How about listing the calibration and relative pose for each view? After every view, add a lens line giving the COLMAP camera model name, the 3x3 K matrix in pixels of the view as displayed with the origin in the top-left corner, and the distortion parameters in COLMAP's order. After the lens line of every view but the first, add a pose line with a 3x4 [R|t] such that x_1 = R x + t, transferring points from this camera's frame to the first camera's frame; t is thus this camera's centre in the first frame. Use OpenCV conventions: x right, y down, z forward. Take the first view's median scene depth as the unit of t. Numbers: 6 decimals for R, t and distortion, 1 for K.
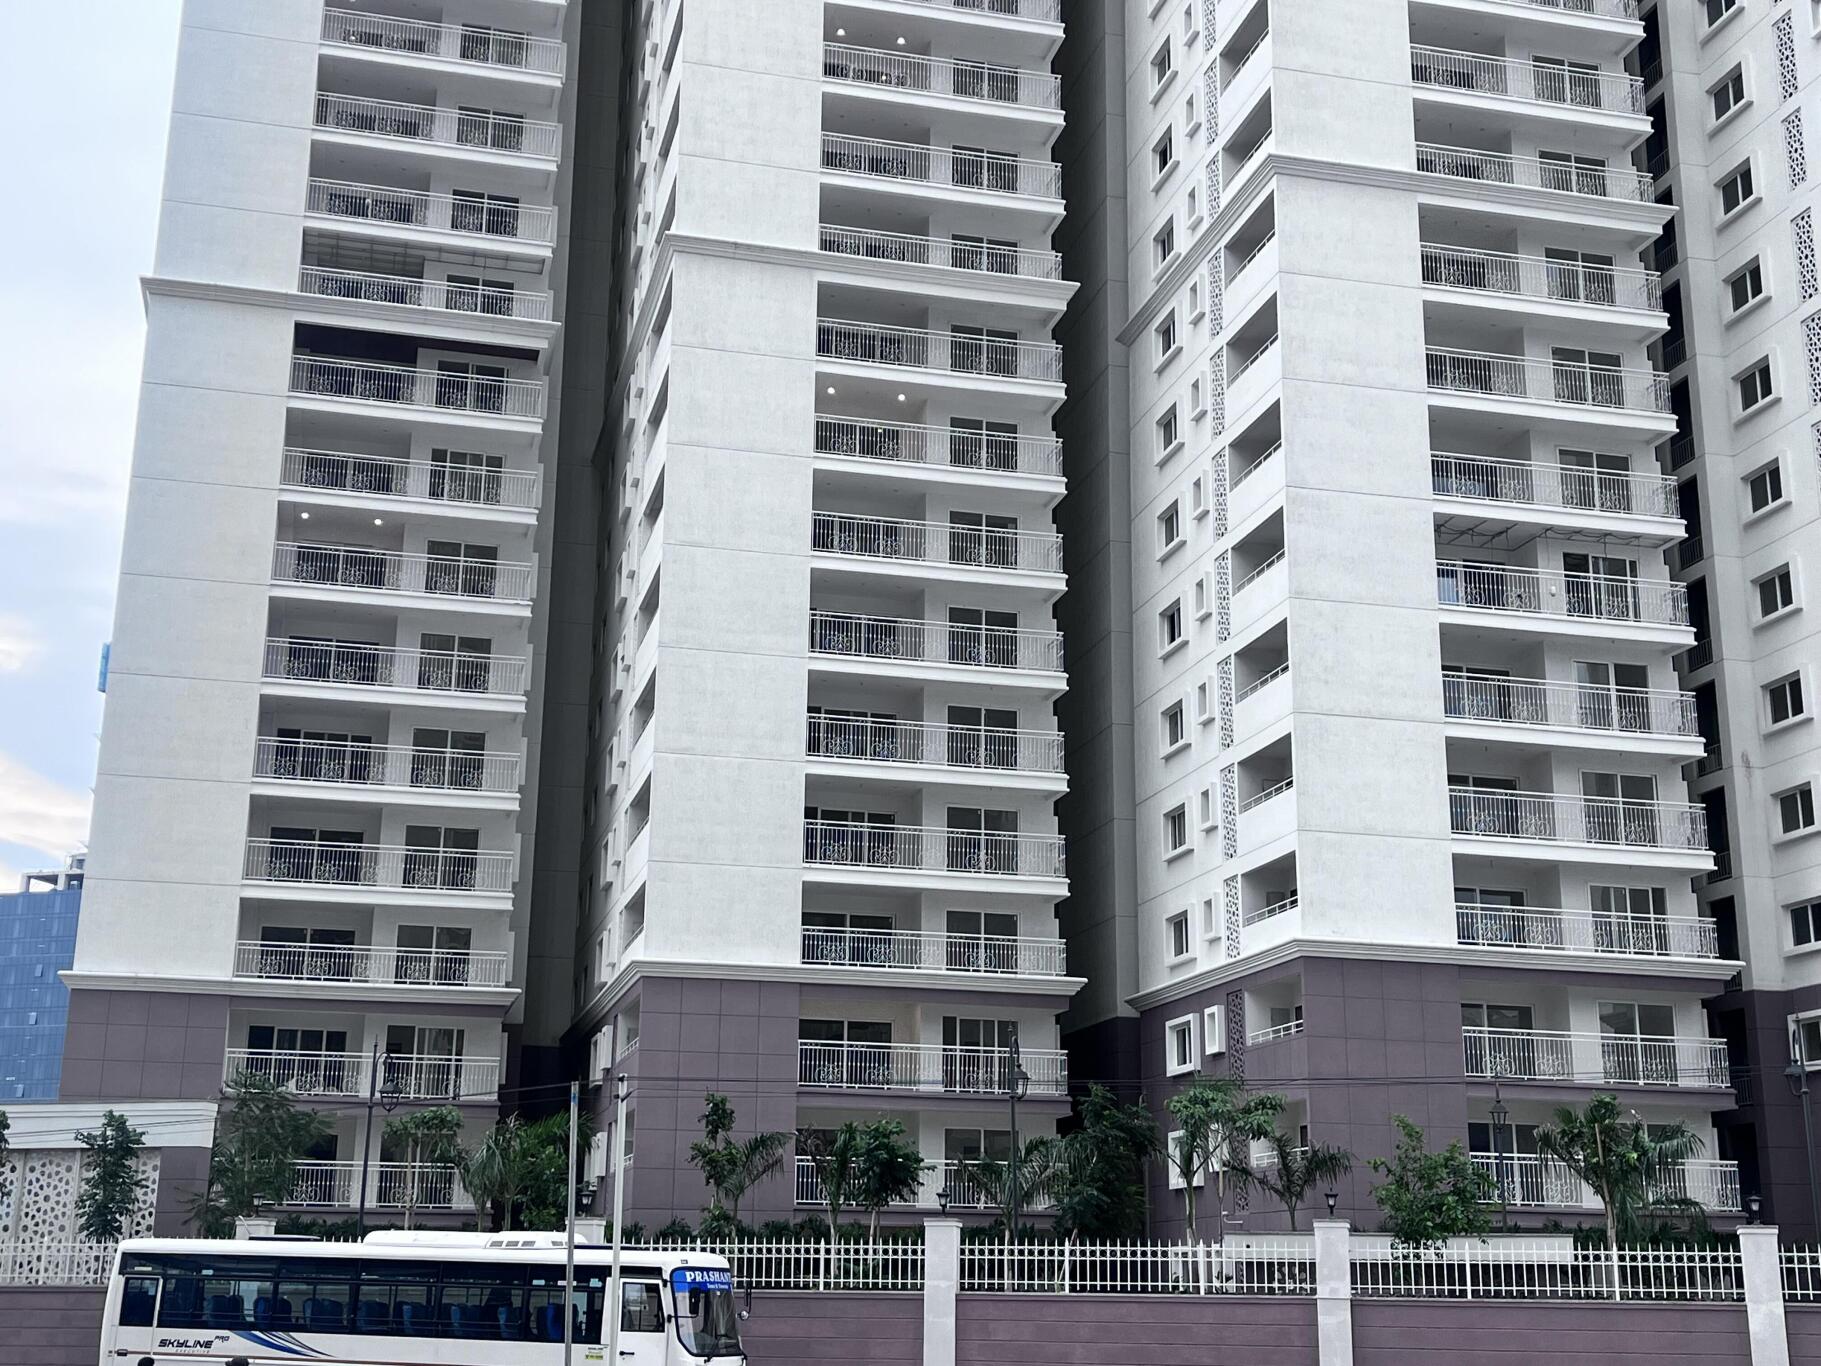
lens RADIAL K [[2325.9, 0, 907.6], [0, 2325.9, 645.9], [0, 0, 1]] dist [0.027011, 0.048255]
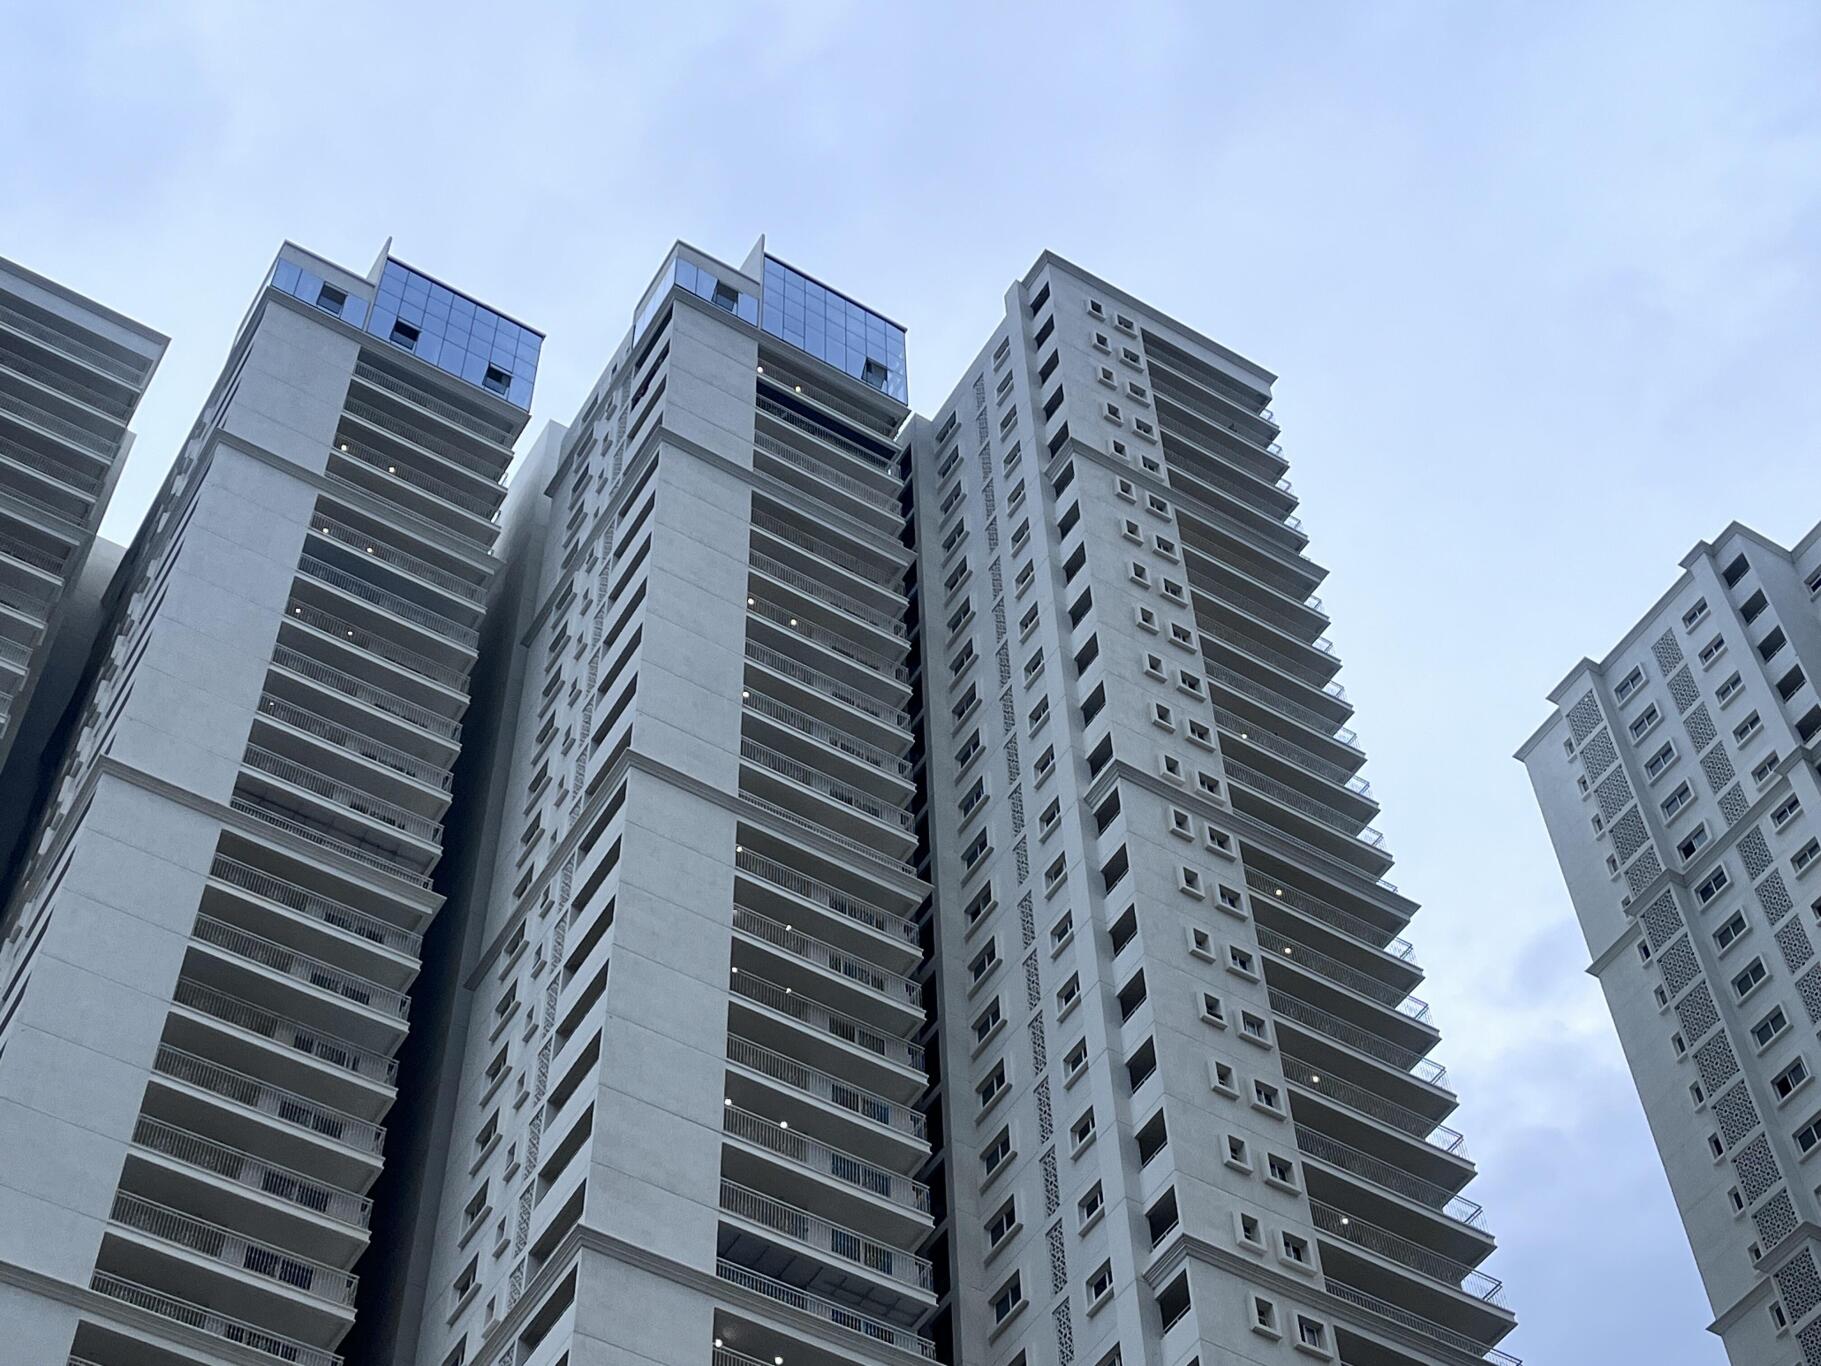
lens RADIAL K [[2734.6, 0, 881.5], [0, 2734.6, 652.0], [0, 0, 1]] dist [0.201946, -0.595009]
pose [[0.955902, 0.222778, 0.191368, -0.012255], [-0.057900, 0.781772, -0.620870, 0.827130], [-0.287923, 0.582411, 0.760196, -0.248663]]
